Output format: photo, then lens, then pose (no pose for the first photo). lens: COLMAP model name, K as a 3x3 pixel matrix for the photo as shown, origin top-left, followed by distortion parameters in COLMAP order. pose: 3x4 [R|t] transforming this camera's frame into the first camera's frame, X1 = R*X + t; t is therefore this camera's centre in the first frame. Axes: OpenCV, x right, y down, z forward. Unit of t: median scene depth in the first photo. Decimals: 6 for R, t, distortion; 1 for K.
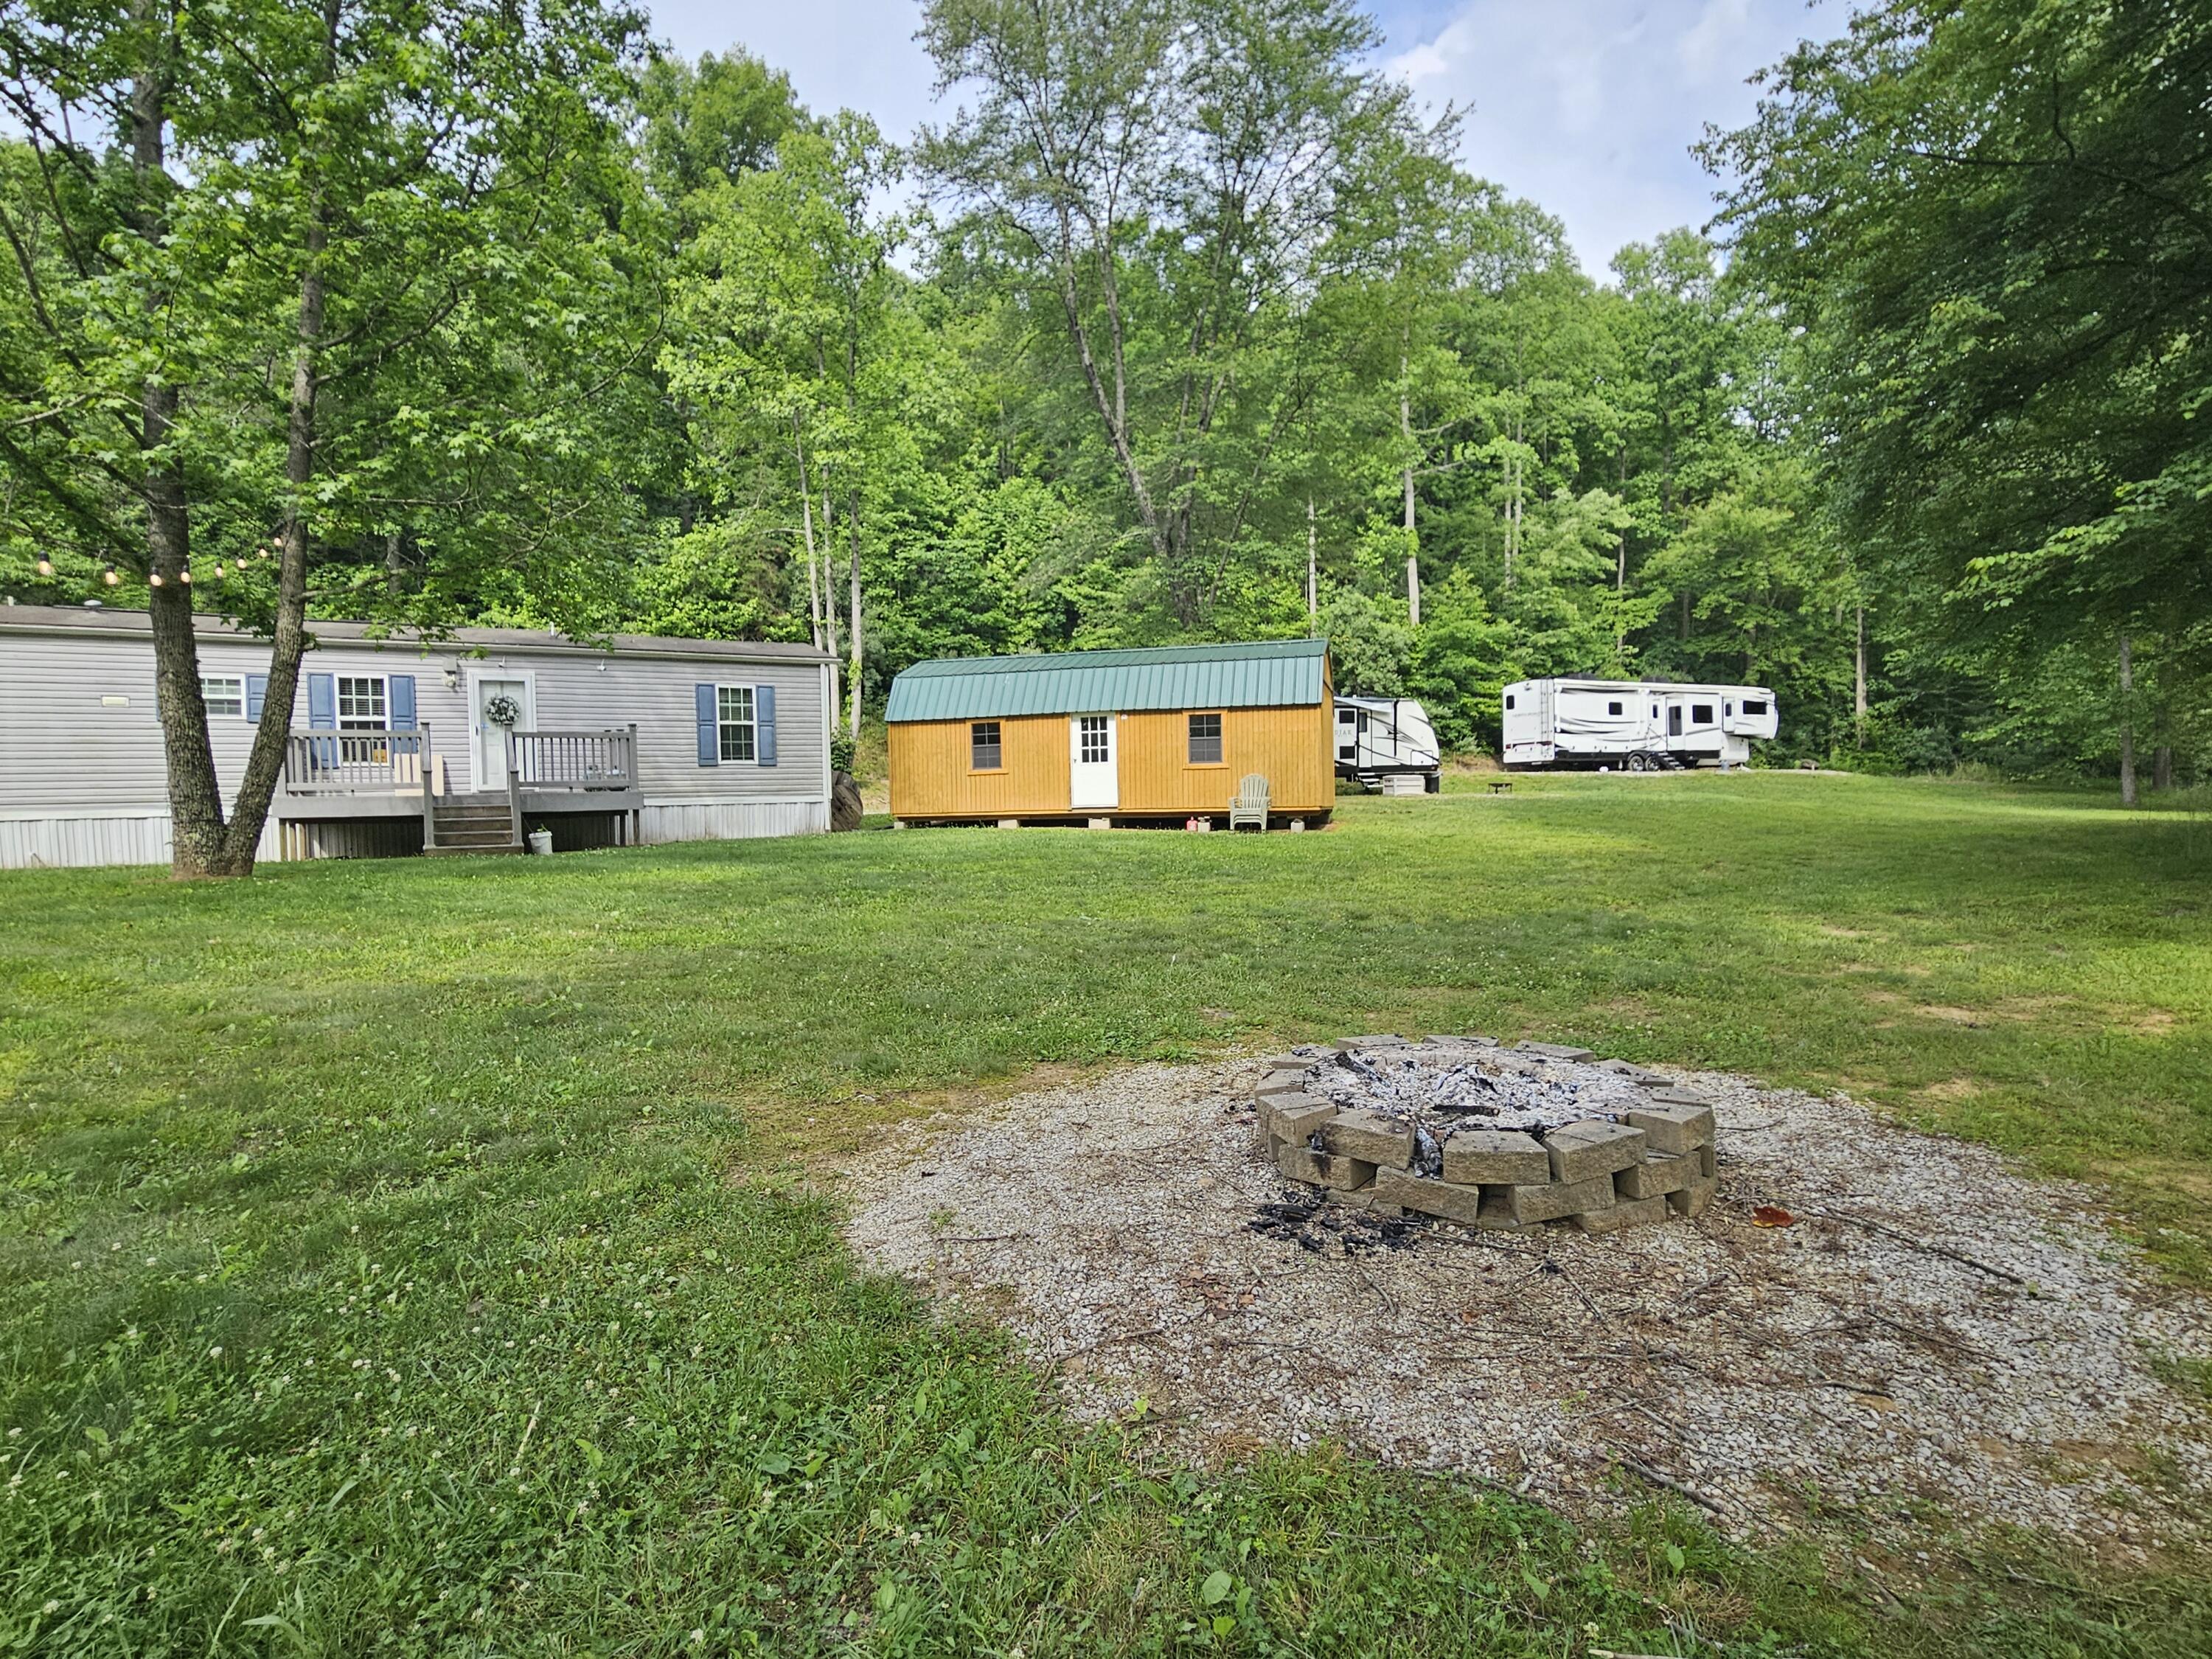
lens RADIAL K [[1122.5, 0, 1092.1], [0, 1122.5, 821.6], [0, 0, 1]] dist [-0.003543, 0.000377]
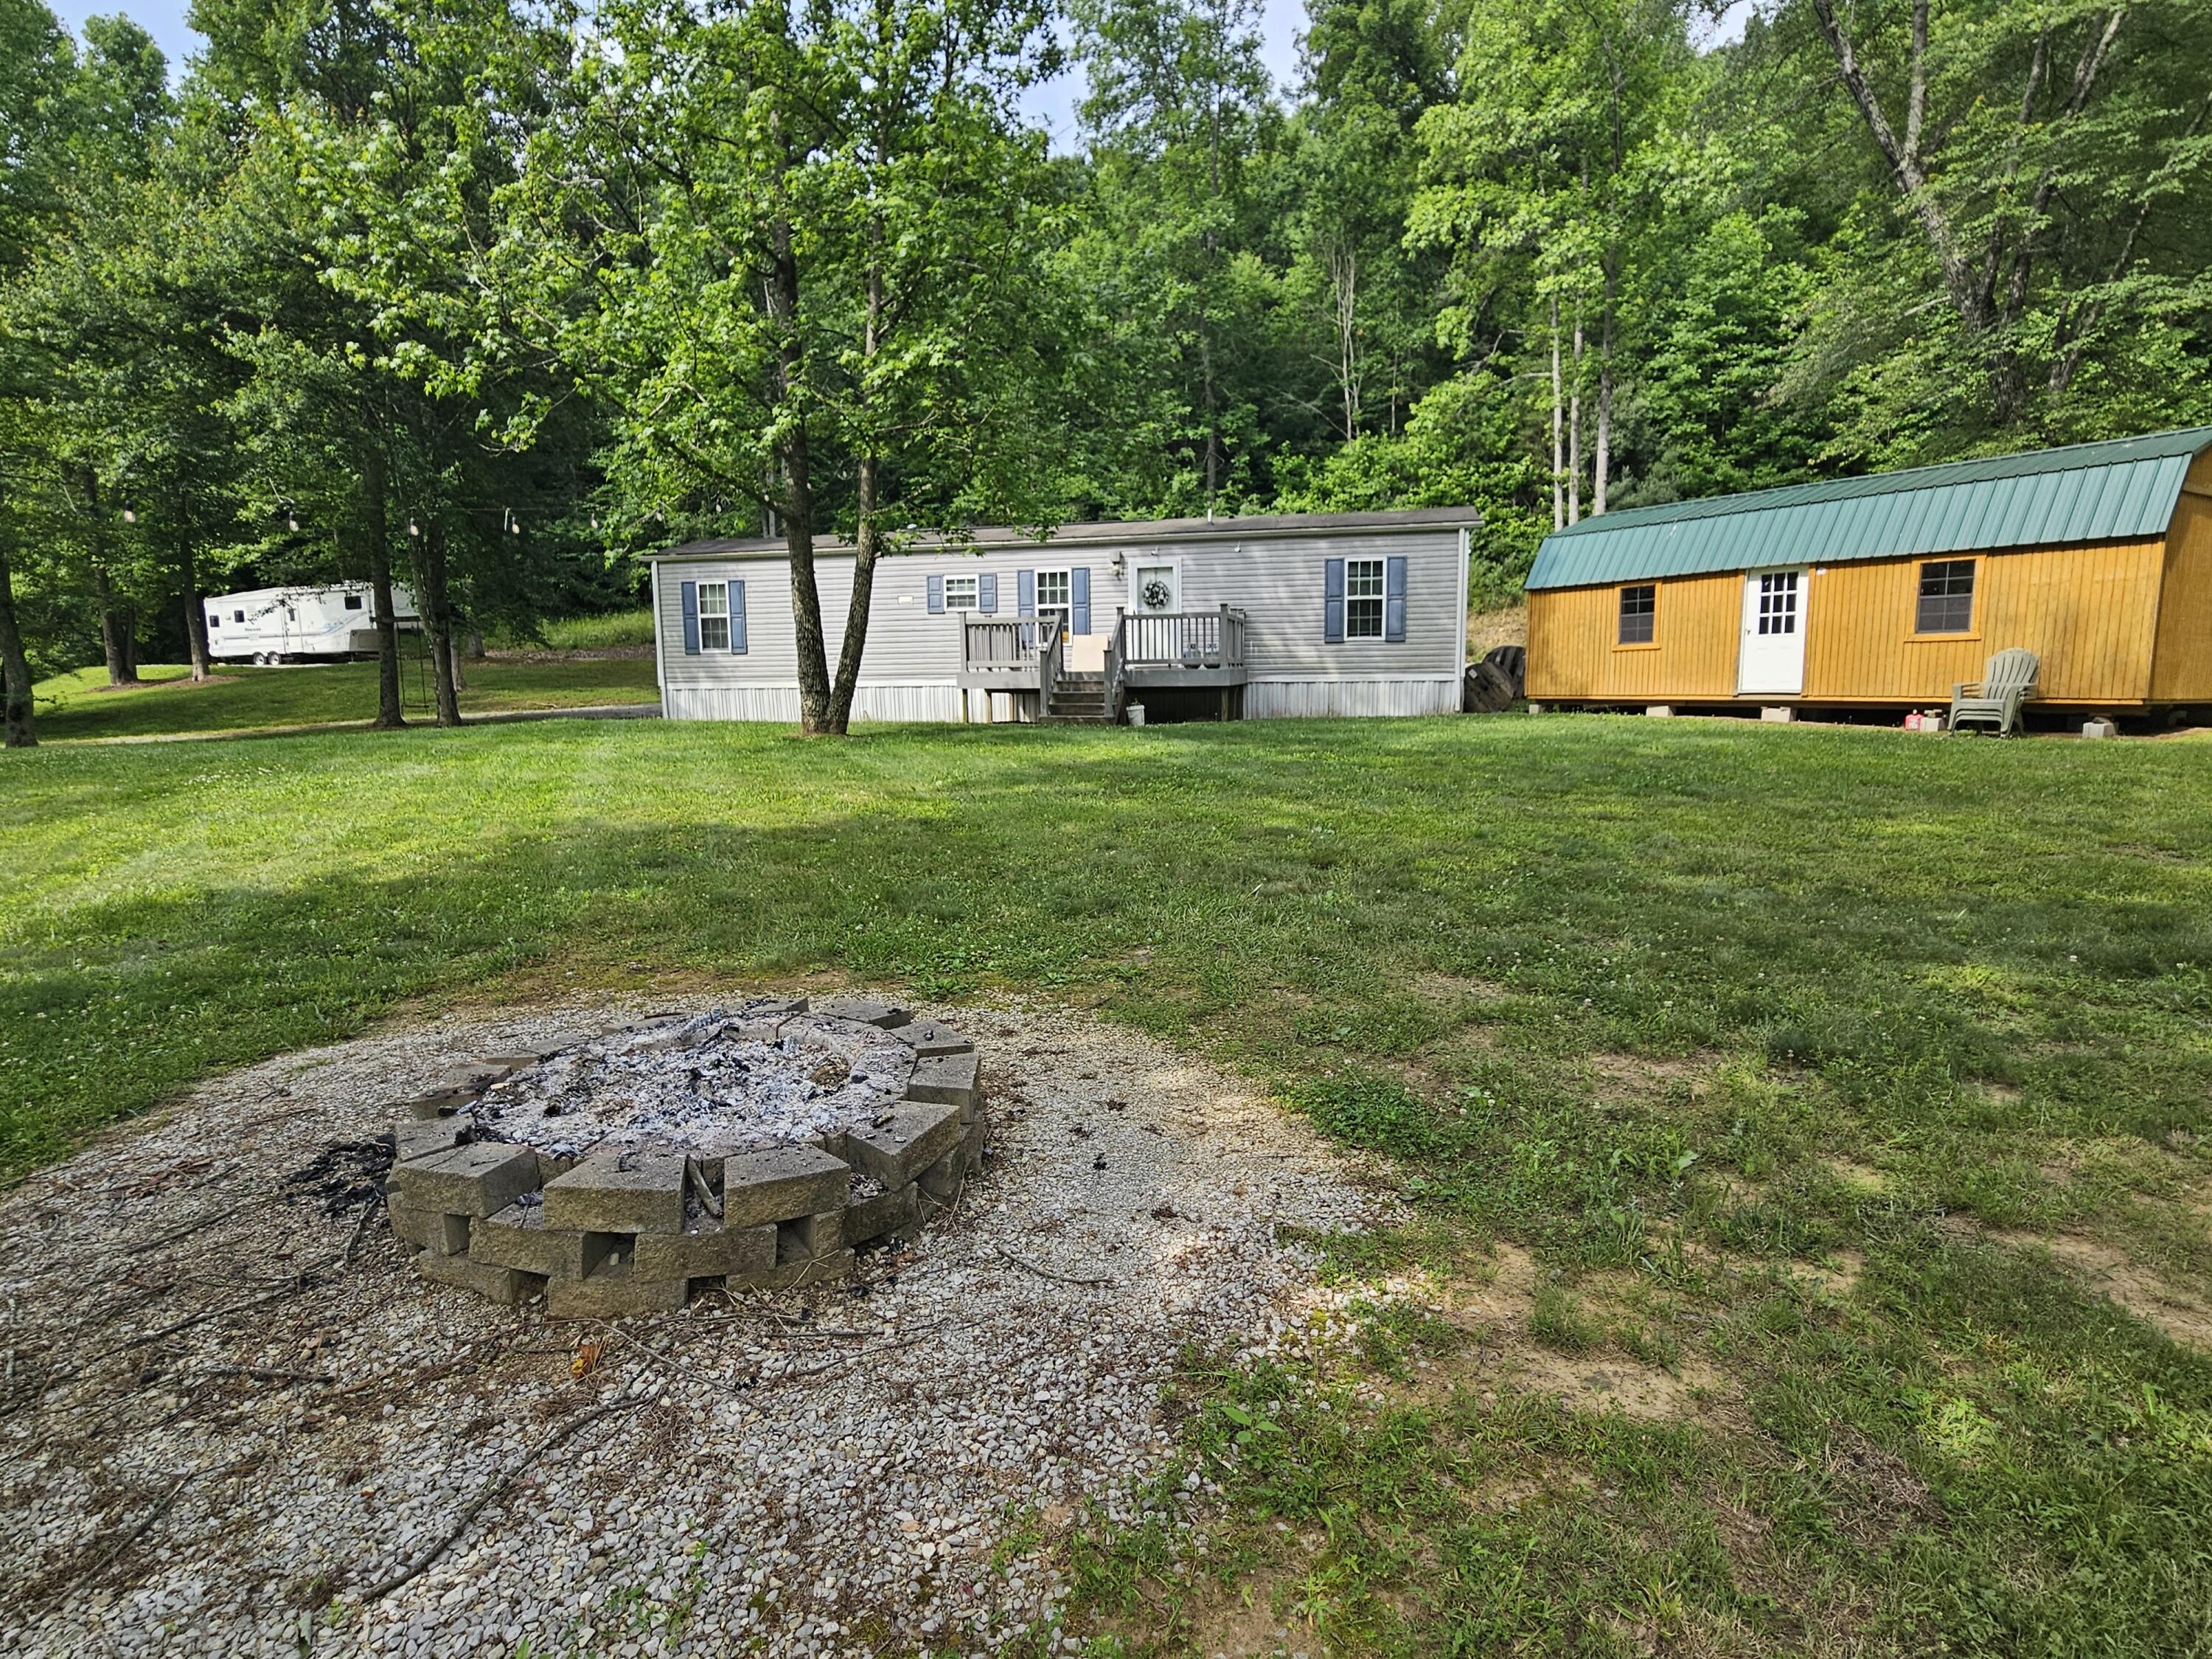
lens RADIAL K [[1129.6, 0, 1098.4], [0, 1129.6, 826.6], [0, 0, 1]] dist [-0.003100, -0.000308]
pose [[0.726339, 0.101532, -0.679797, 0.201953], [-0.021548, 0.991907, 0.125124, -0.008787], [0.686999, -0.076235, 0.722648, 0.120784]]
